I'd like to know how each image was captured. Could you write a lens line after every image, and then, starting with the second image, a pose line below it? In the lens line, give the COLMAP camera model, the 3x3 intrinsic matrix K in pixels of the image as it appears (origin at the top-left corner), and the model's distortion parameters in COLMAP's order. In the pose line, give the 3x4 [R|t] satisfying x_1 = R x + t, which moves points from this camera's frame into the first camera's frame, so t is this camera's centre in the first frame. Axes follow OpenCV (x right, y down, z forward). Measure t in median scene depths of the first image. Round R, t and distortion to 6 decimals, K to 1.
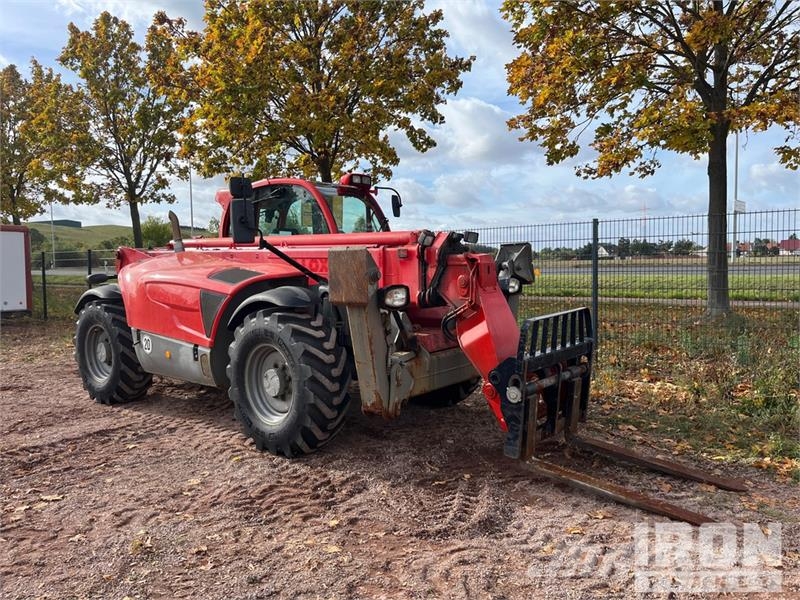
lens RADIAL K [[582.6, 0, 402.1], [0, 582.6, 303.7], [0, 0, 1]] dist [0.048537, -0.072761]
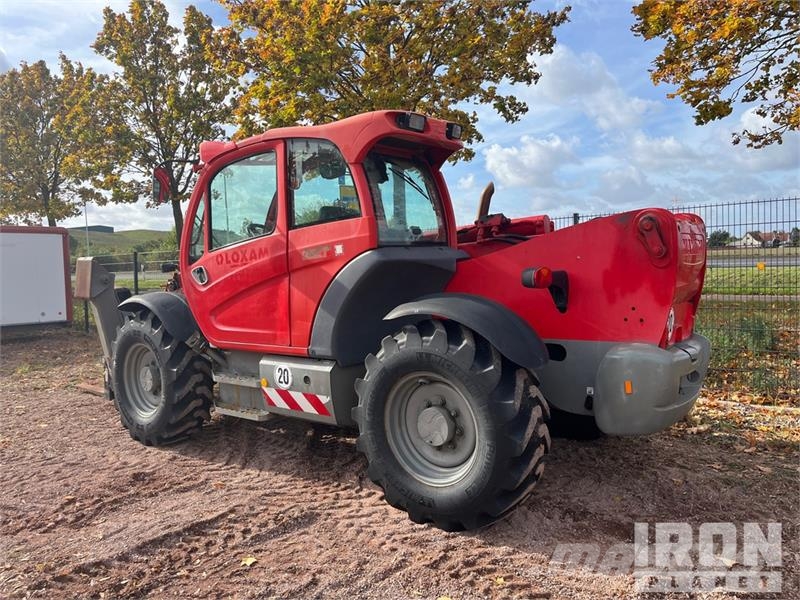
lens RADIAL K [[590.8, 0, 400.0], [0, 590.8, 300.0], [0, 0, 1]] dist [0.048554, -0.076412]
pose [[0.998445, -0.019268, -0.052316, -0.100863], [0.019214, 0.999814, -0.001525, -0.012106], [0.052335, 0.000517, 0.998629, 0.144521]]
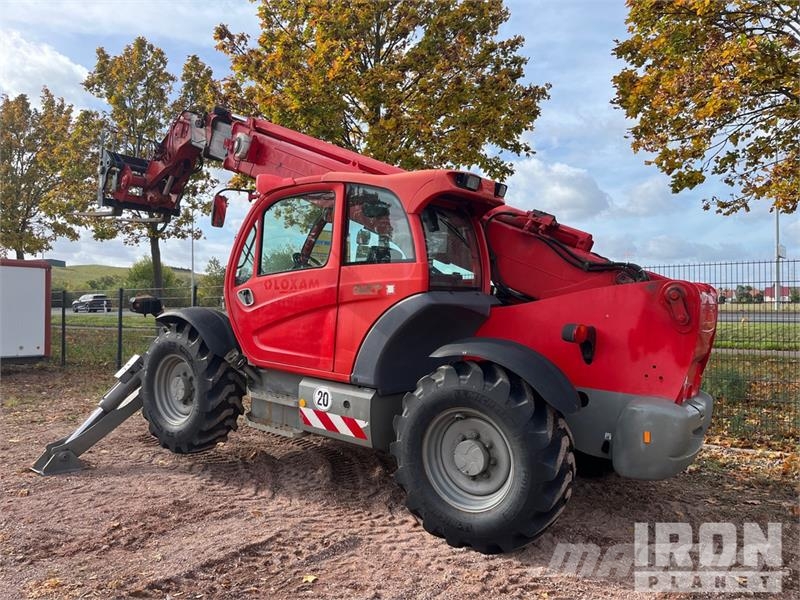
lens RADIAL K [[590.3, 0, 402.4], [0, 590.3, 308.6], [0, 0, 1]] dist [0.013670, -0.000542]
pose [[0.999815, 0.010497, 0.016113, -0.142665], [-0.009431, 0.997847, -0.064899, -0.008450], [-0.016759, 0.064735, 0.997762, 0.116825]]
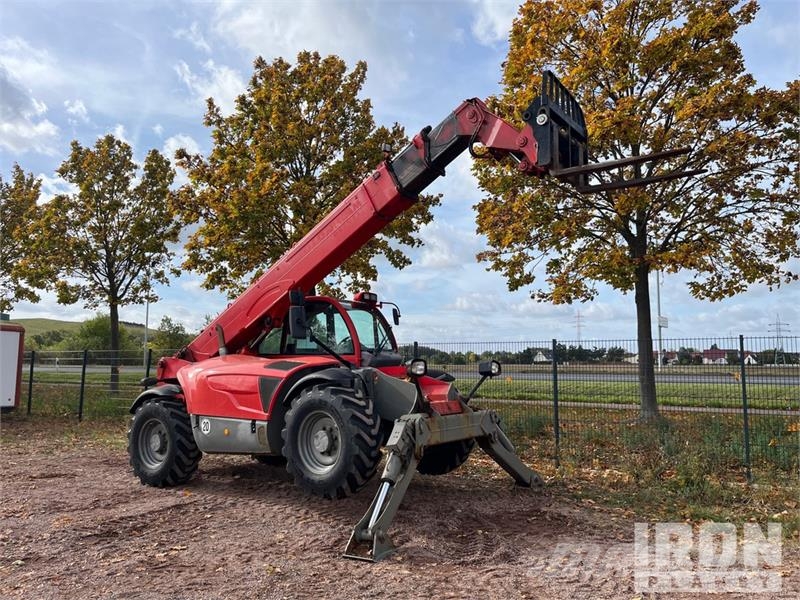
lens RADIAL K [[576.6, 0, 405.2], [0, 576.6, 315.2], [0, 0, 1]] dist [0.033787, -0.030876]
pose [[0.995077, 0.027681, 0.095164, -0.066748], [-0.012729, 0.987948, -0.154262, 0.001693], [-0.098287, 0.152292, 0.983436, -0.127480]]
